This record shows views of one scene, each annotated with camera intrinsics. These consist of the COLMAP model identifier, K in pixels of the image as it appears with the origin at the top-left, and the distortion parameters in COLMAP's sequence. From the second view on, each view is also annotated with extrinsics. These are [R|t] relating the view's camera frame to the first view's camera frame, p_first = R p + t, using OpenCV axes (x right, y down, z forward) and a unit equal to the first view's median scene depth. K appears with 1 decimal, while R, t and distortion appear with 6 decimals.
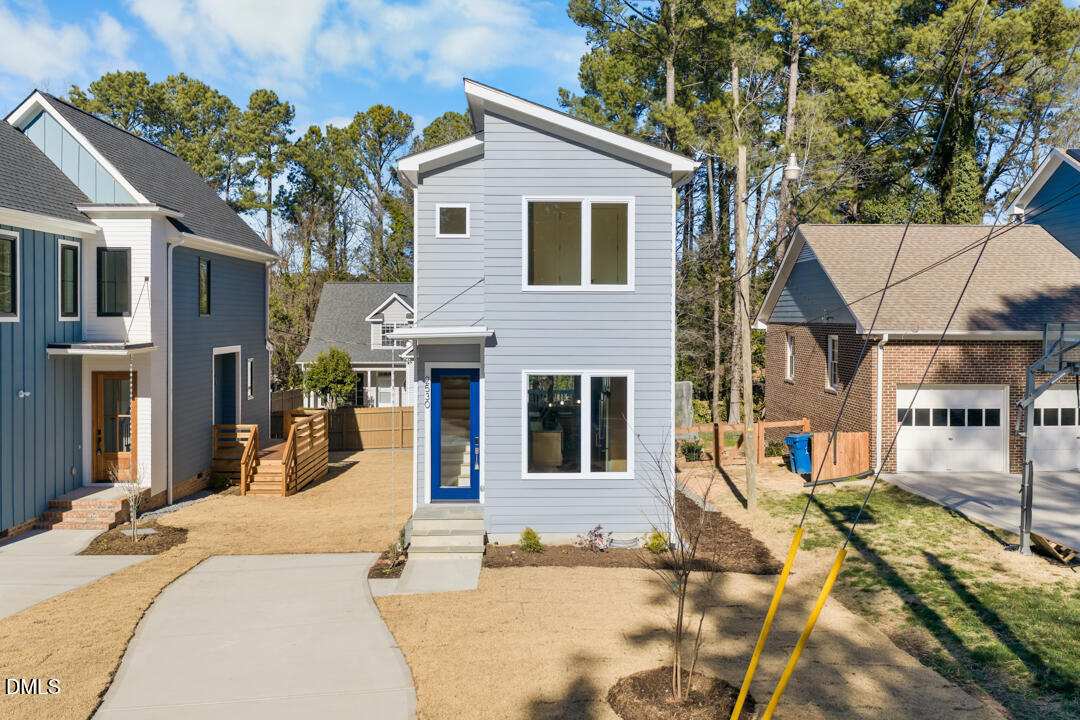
lens RADIAL K [[845.8, 0, 539.8], [0, 845.8, 346.9], [0, 0, 1]] dist [0.003946, -0.006189]
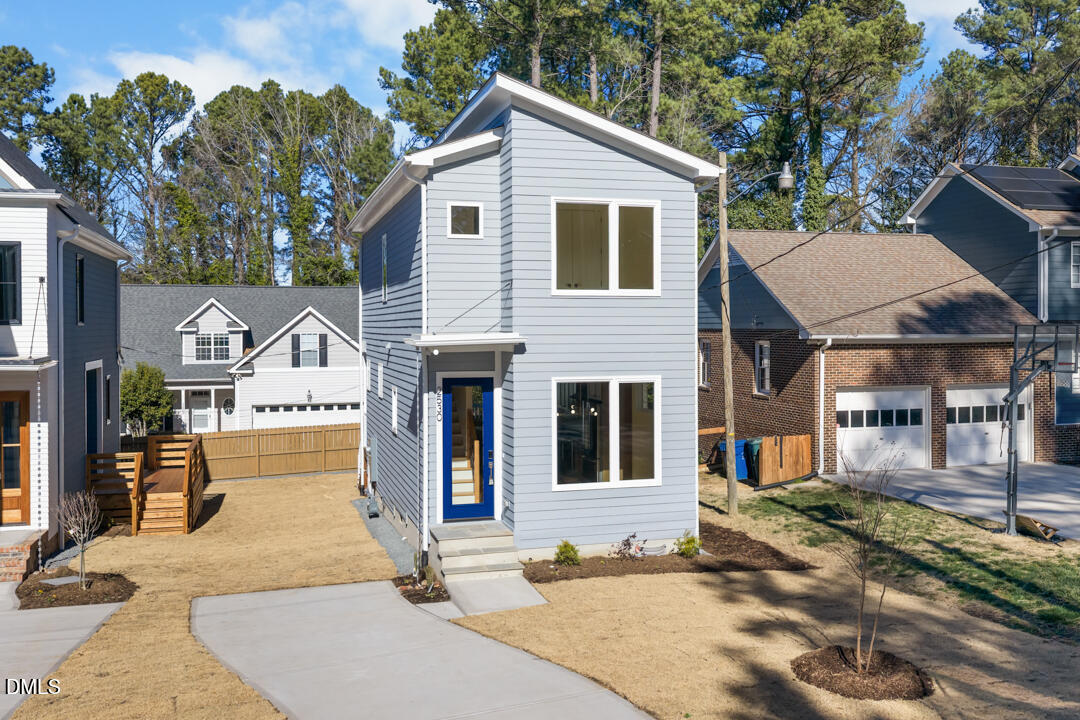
lens RADIAL K [[955.9, 0, 540.0], [0, 955.9, 360.0], [0, 0, 1]] dist [0.004596, -0.008030]
pose [[0.967445, -0.014070, 0.252690, -0.291193], [0.014029, 0.999900, 0.001963, 0.004668], [-0.252692, 0.001646, 0.967545, -0.045723]]
